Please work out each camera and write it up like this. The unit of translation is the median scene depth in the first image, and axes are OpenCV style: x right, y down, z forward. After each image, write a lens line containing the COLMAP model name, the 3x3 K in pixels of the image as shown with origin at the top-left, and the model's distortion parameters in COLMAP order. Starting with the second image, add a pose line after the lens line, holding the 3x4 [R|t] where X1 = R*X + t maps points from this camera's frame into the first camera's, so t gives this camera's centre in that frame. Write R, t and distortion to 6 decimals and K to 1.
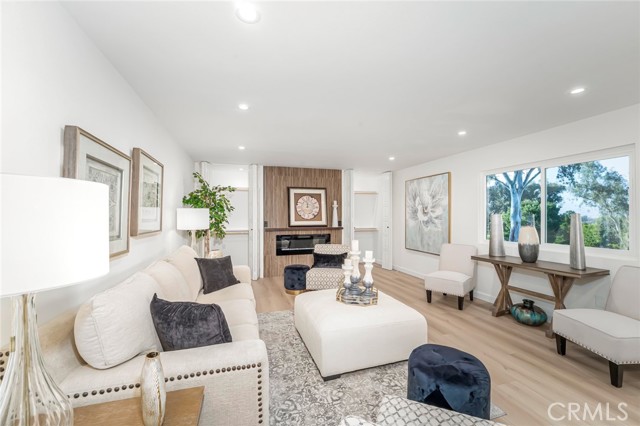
lens RADIAL K [[259.3, 0, 321.0], [0, 259.3, 213.6], [0, 0, 1]] dist [-0.008451, -0.000285]
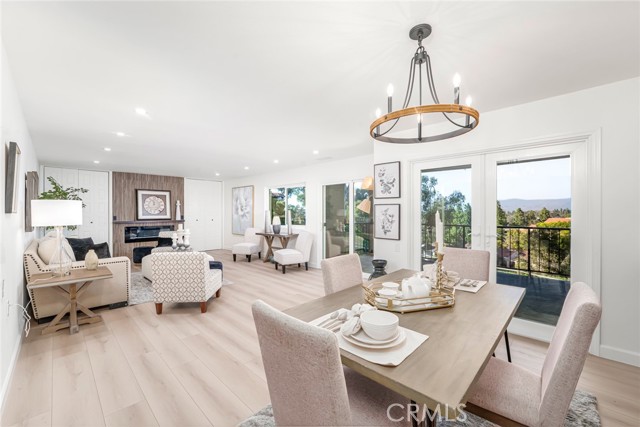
lens RADIAL K [[259.9, 0, 319.9], [0, 259.9, 214.3], [0, 0, 1]] dist [-0.009721, 0.000204]
pose [[0.879125, -0.002514, 0.476584, 0.063700], [-0.004036, 0.999911, 0.012718, 0.002077], [-0.476574, -0.013104, 0.879037, -0.569687]]
